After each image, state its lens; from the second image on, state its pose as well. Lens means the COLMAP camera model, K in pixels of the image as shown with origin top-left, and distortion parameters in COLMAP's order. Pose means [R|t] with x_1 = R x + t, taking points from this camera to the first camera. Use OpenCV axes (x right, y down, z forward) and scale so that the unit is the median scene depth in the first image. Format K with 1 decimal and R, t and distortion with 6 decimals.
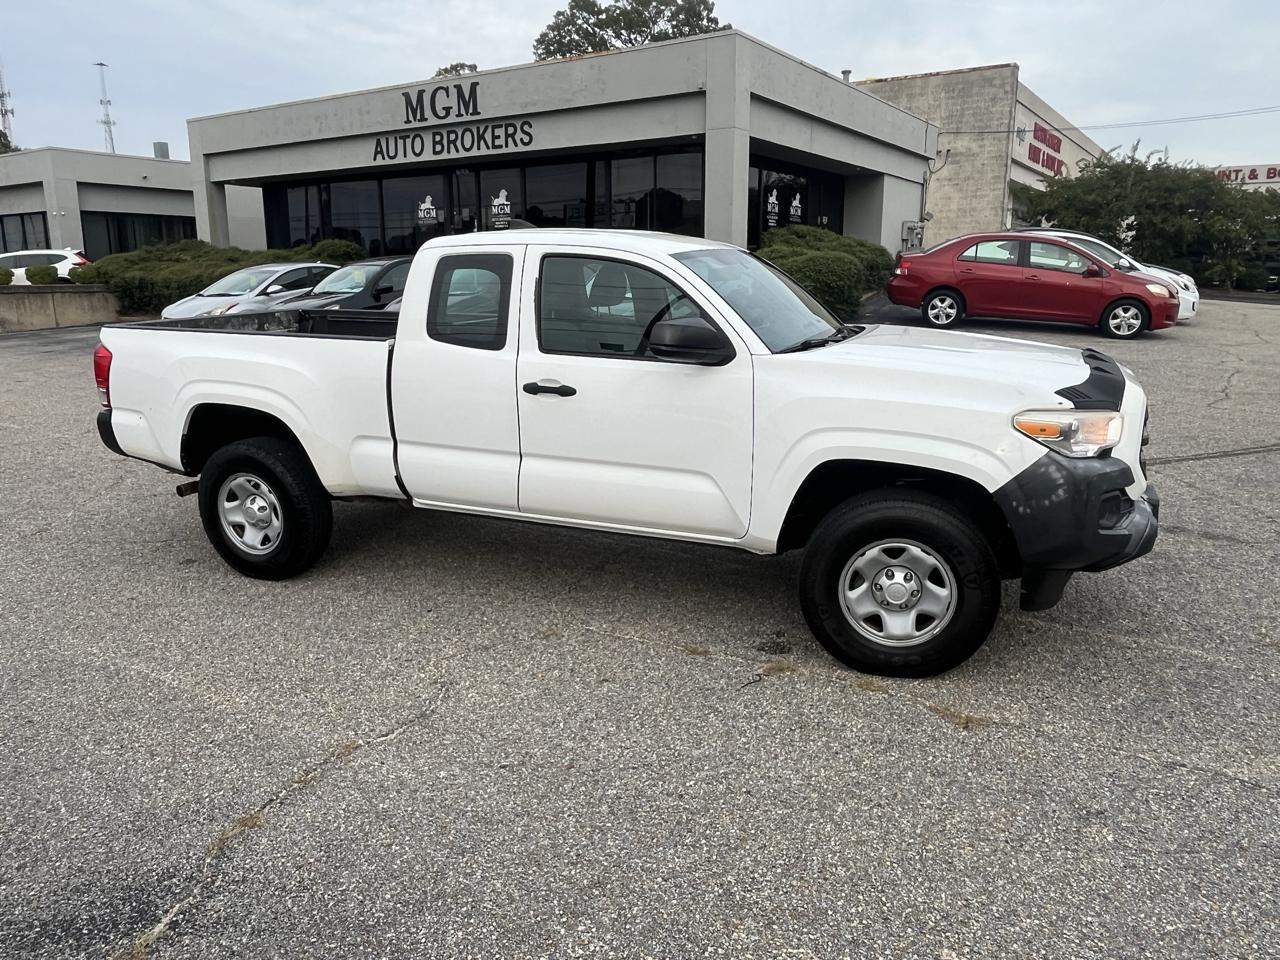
lens RADIAL K [[925.0, 0, 635.9], [0, 925.0, 481.4], [0, 0, 1]] dist [-0.000322, -0.004431]
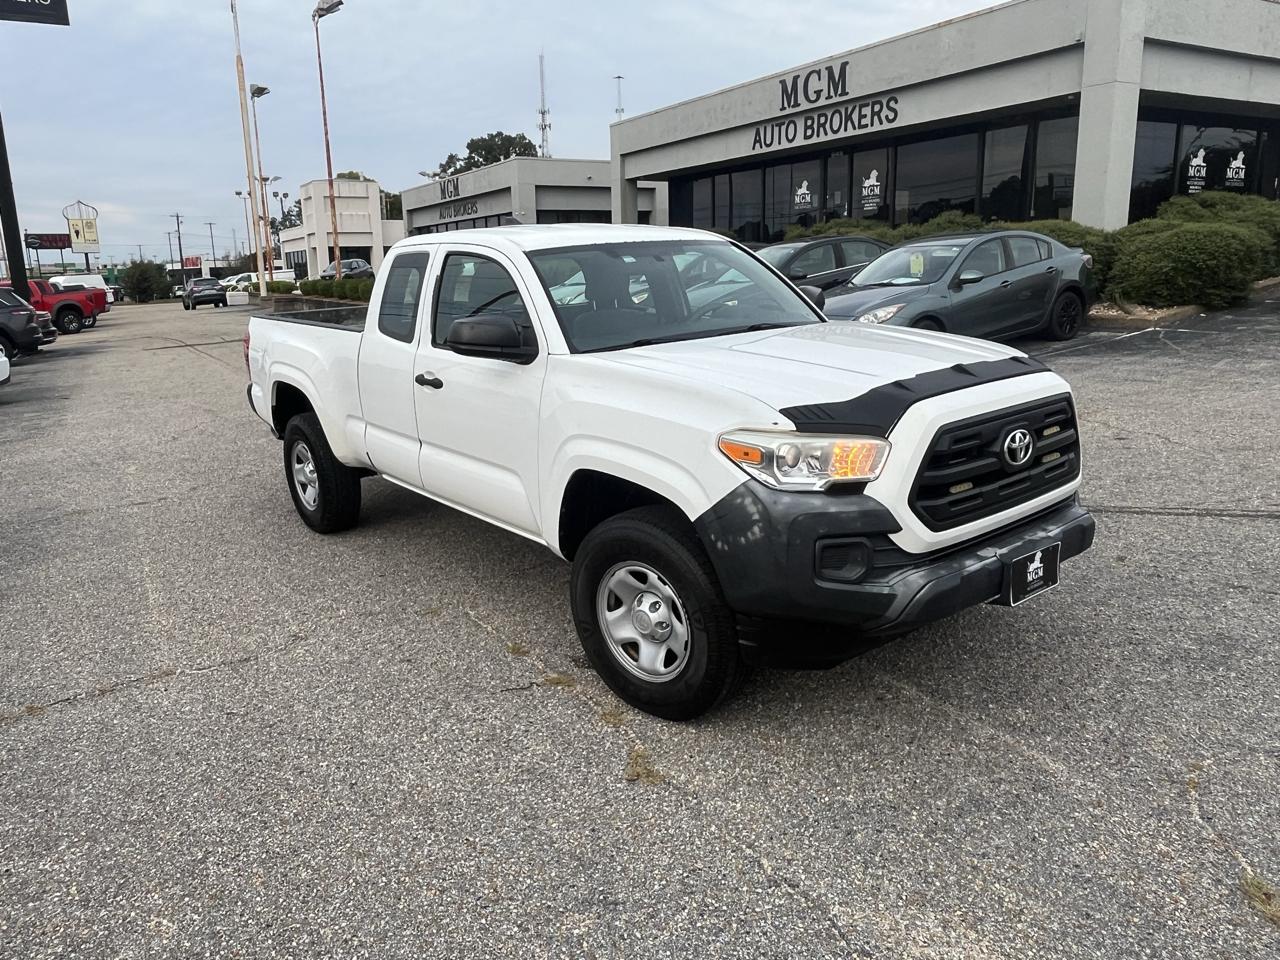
lens RADIAL K [[925.0, 0, 635.9], [0, 925.0, 481.4], [0, 0, 1]] dist [-0.000322, -0.004431]
pose [[0.883909, 0.090129, -0.458892, 0.410143], [-0.082120, 0.995919, 0.037426, -0.029800], [0.460393, 0.004604, 0.887703, 0.116017]]
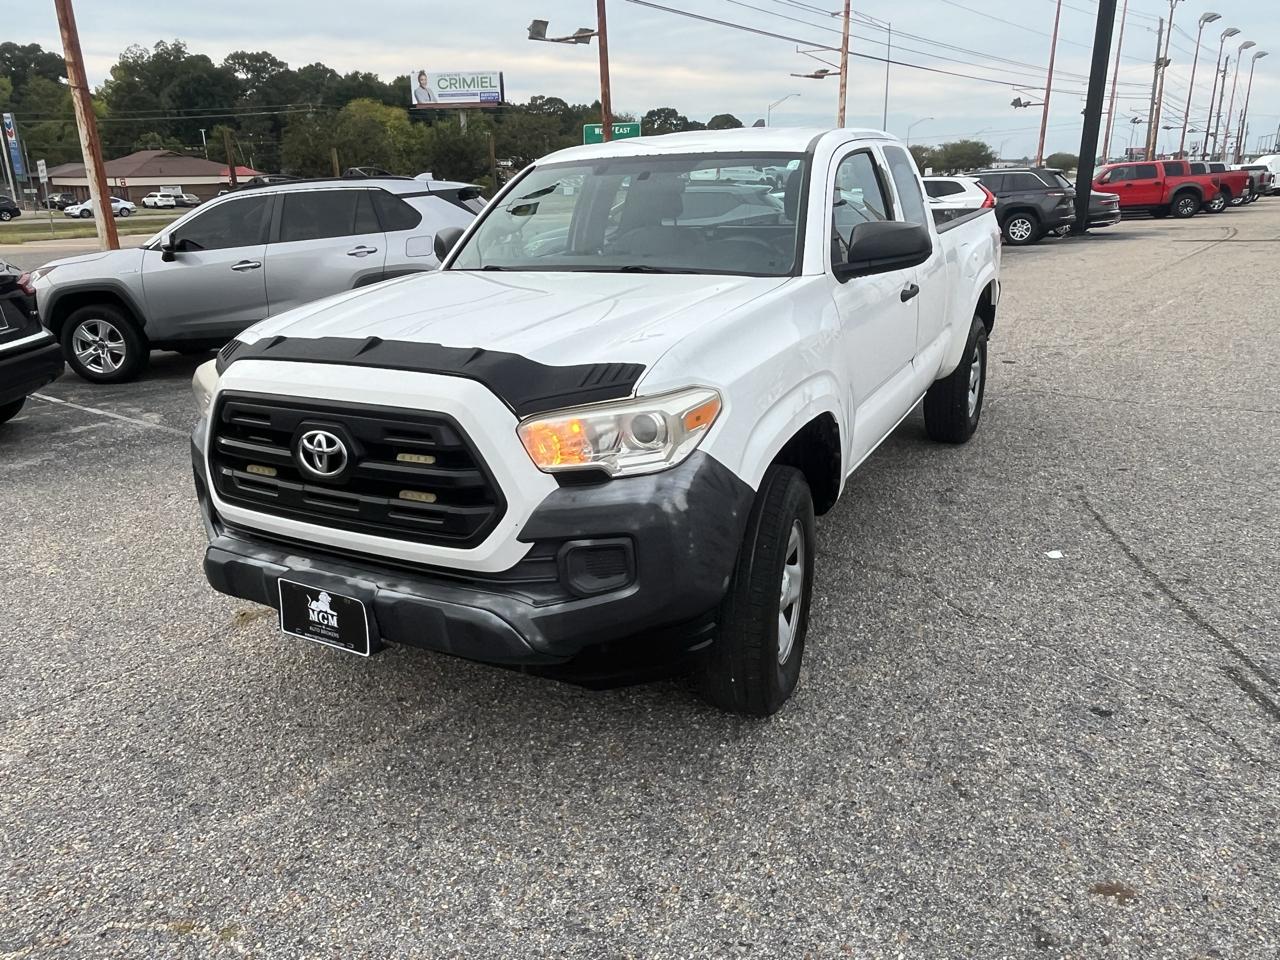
lens RADIAL K [[925.9, 0, 628.6], [0, 925.9, 477.9], [0, 0, 1]] dist [0.000559, -0.005419]
pose [[-0.098358, 0.323014, -0.941269, 0.718140], [-0.203331, 0.919378, 0.336749, -0.194184], [0.974157, 0.224511, -0.024749, 0.796586]]
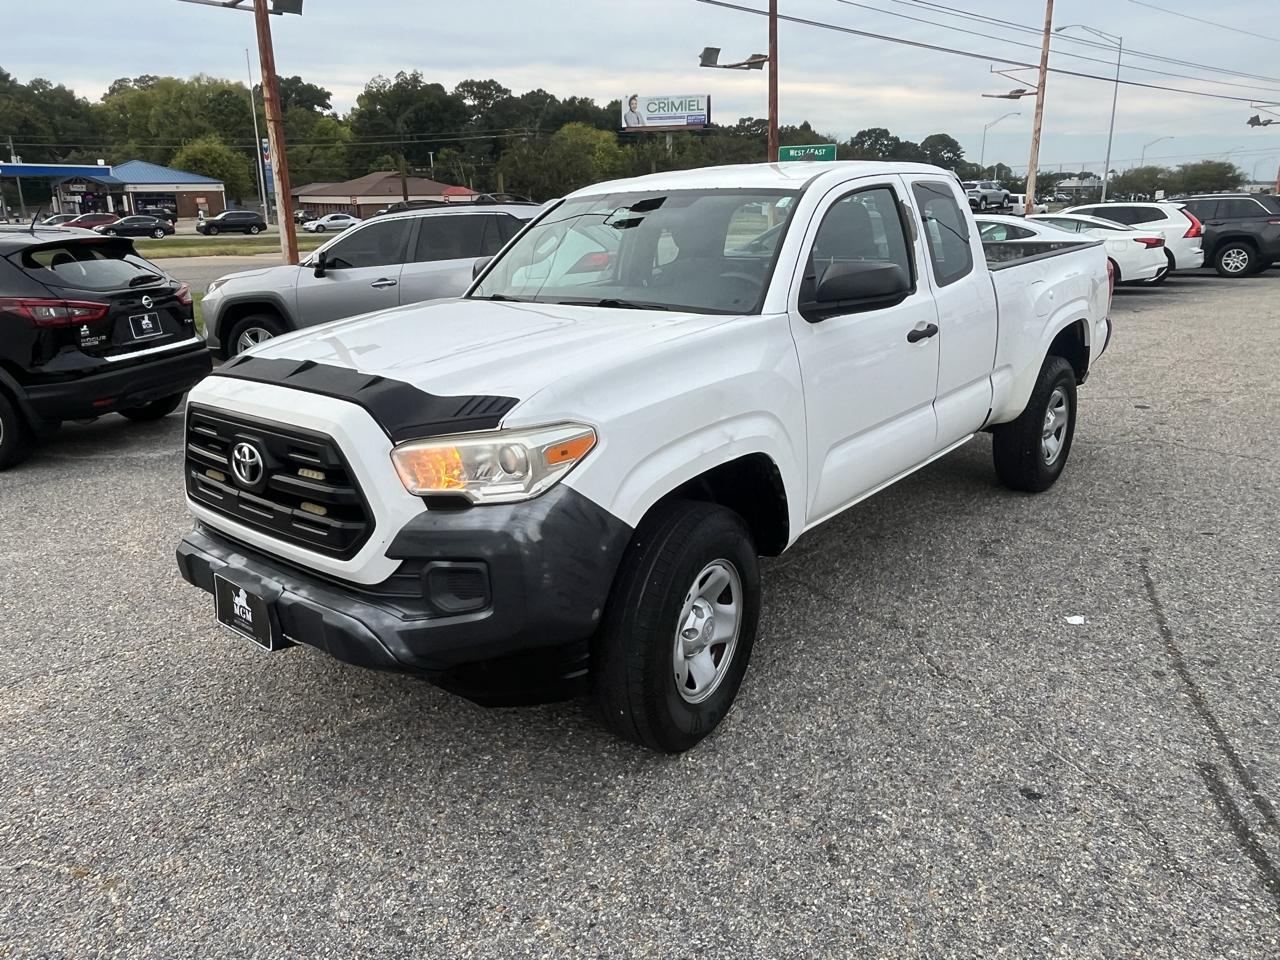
lens RADIAL K [[926.2, 0, 629.0], [0, 926.2, 471.8], [0, 0, 1]] dist [0.001296, -0.006024]
pose [[-0.304436, 0.285212, -0.908830, 0.700429], [-0.196077, 0.914922, 0.352805, -0.230193], [0.932133, 0.285607, -0.222612, 0.922116]]
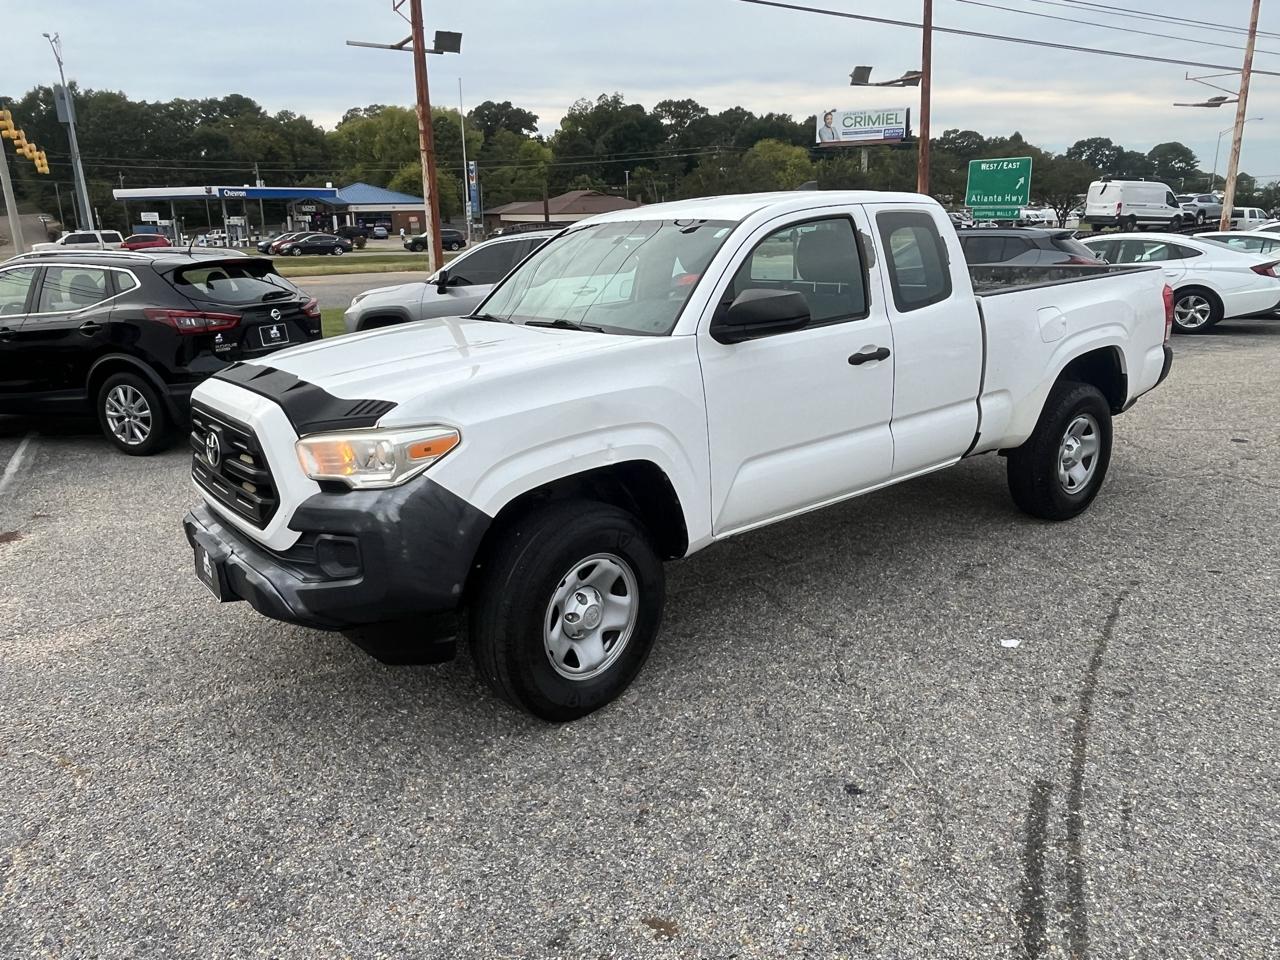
lens RADIAL K [[926.9, 0, 630.7], [0, 926.9, 469.8], [0, 0, 1]] dist [0.001249, -0.005738]
pose [[-0.487627, 0.249917, -0.836518, 0.693275], [-0.169617, 0.912777, 0.371574, -0.274464], [0.856417, 0.323077, -0.402704, 1.082874]]
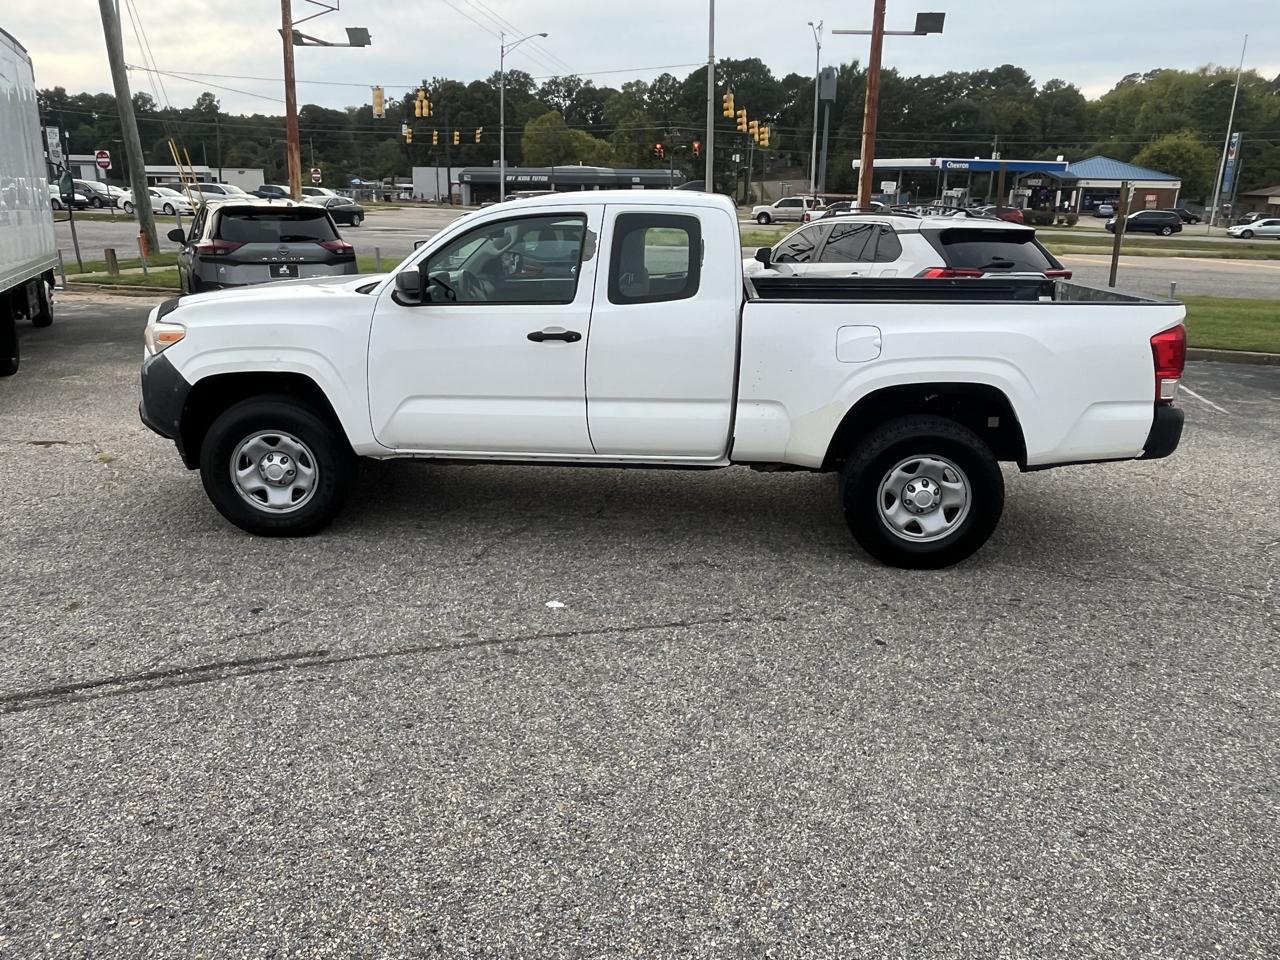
lens RADIAL K [[926.2, 0, 629.0], [0, 926.2, 471.8], [0, 0, 1]] dist [0.001296, -0.006024]
pose [[-0.951644, 0.083799, -0.295553, 0.227540], [-0.075680, 0.868475, 0.489923, -0.409906], [0.297736, 0.488599, -0.820137, 1.620215]]
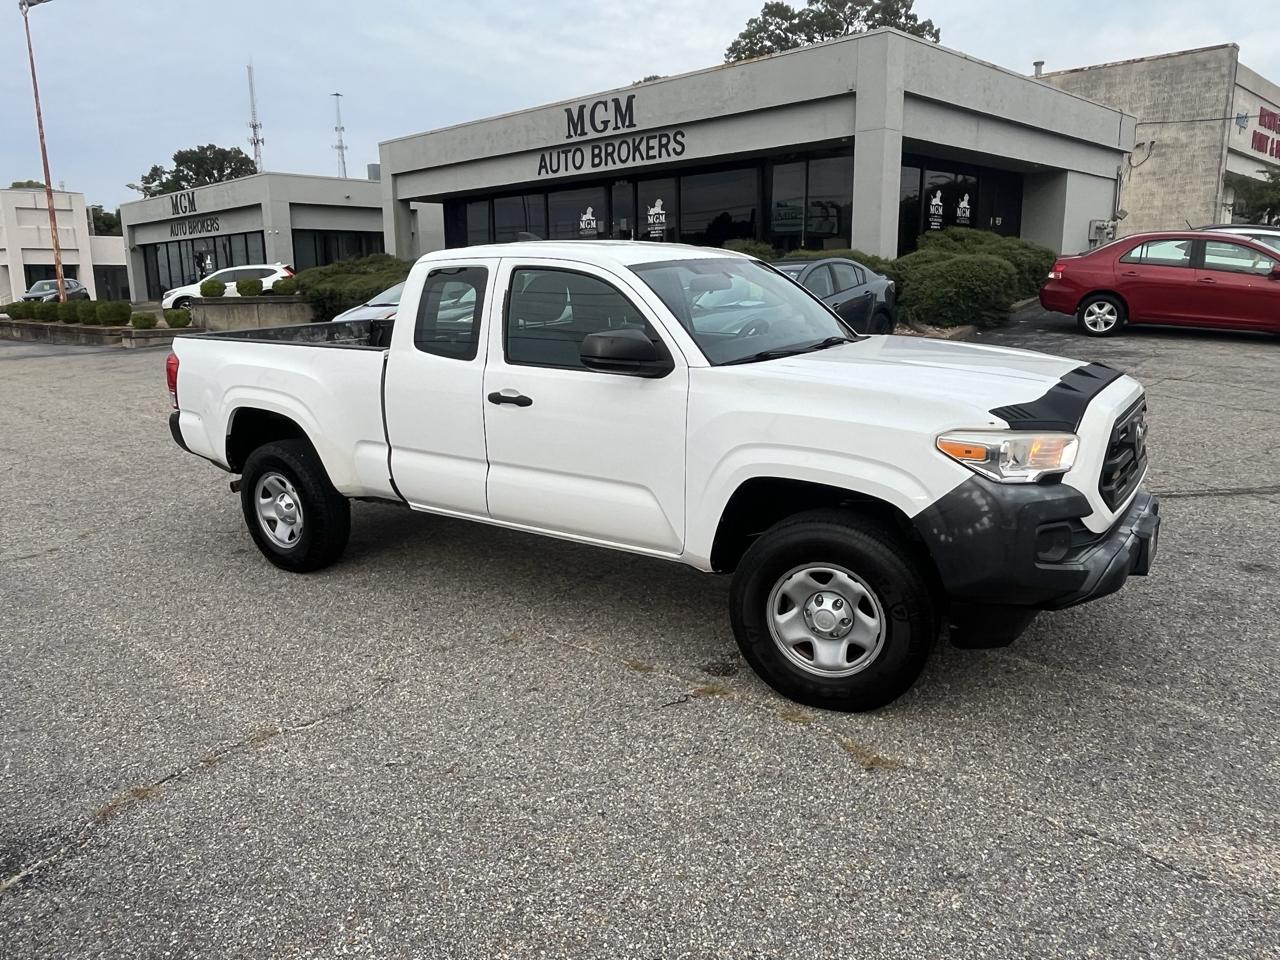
lens RADIAL K [[925.3, 0, 636.6], [0, 925.3, 479.7], [0, 0, 1]] dist [0.000149, -0.004978]
pose [[0.979402, 0.031314, -0.199475, 0.167679], [-0.033114, 0.999435, -0.005695, -0.006549], [0.199184, 0.012184, 0.979886, 0.020787]]
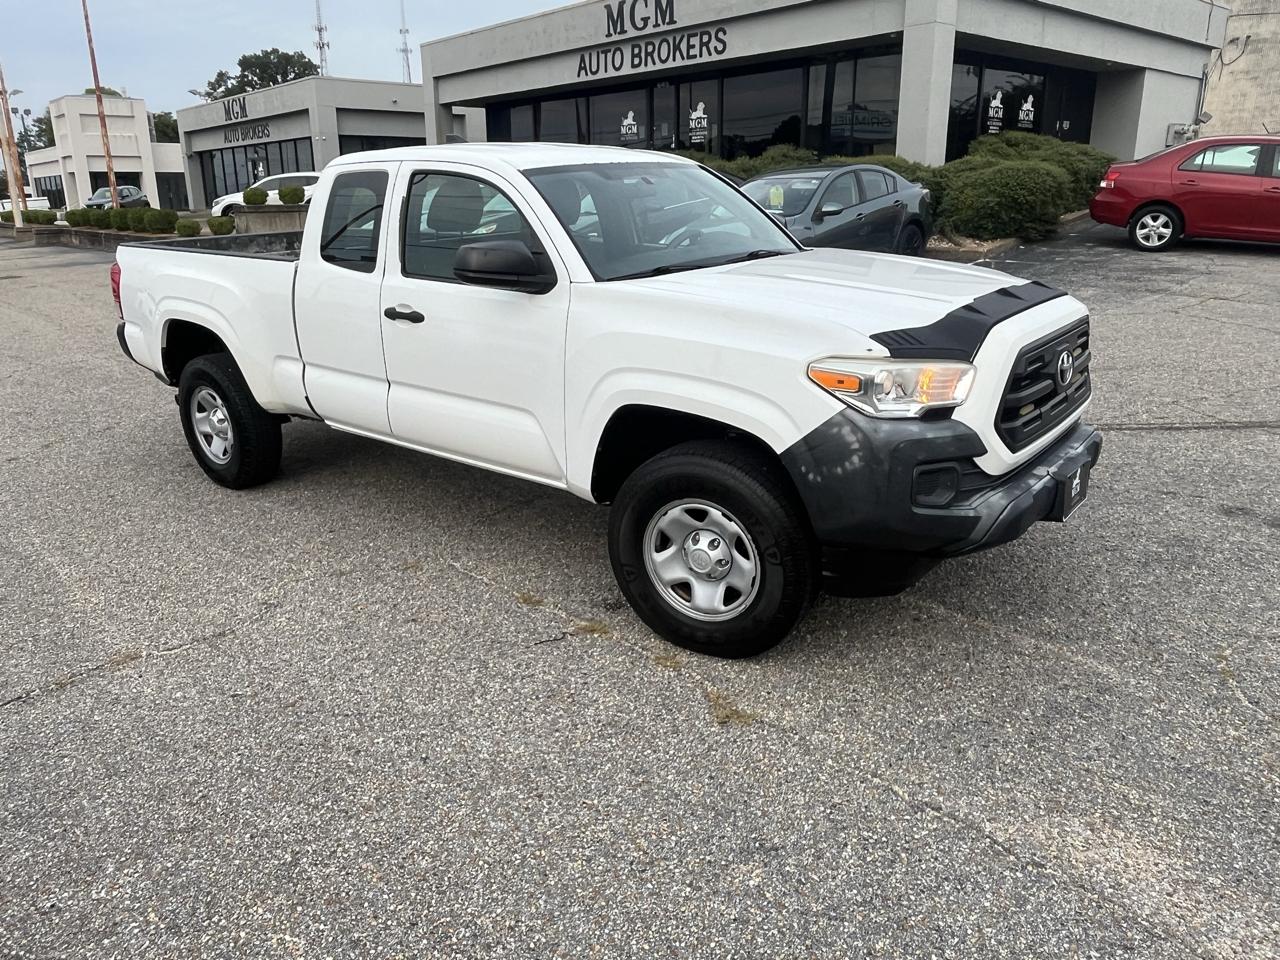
lens RADIAL K [[923.5, 0, 633.1], [0, 923.5, 473.3], [0, 0, 1]] dist [0.000123, -0.004778]
pose [[0.961976, 0.071637, -0.263572, 0.268866], [-0.051274, 0.995200, 0.083352, -0.018754], [0.268278, -0.066668, 0.961032, 0.089371]]
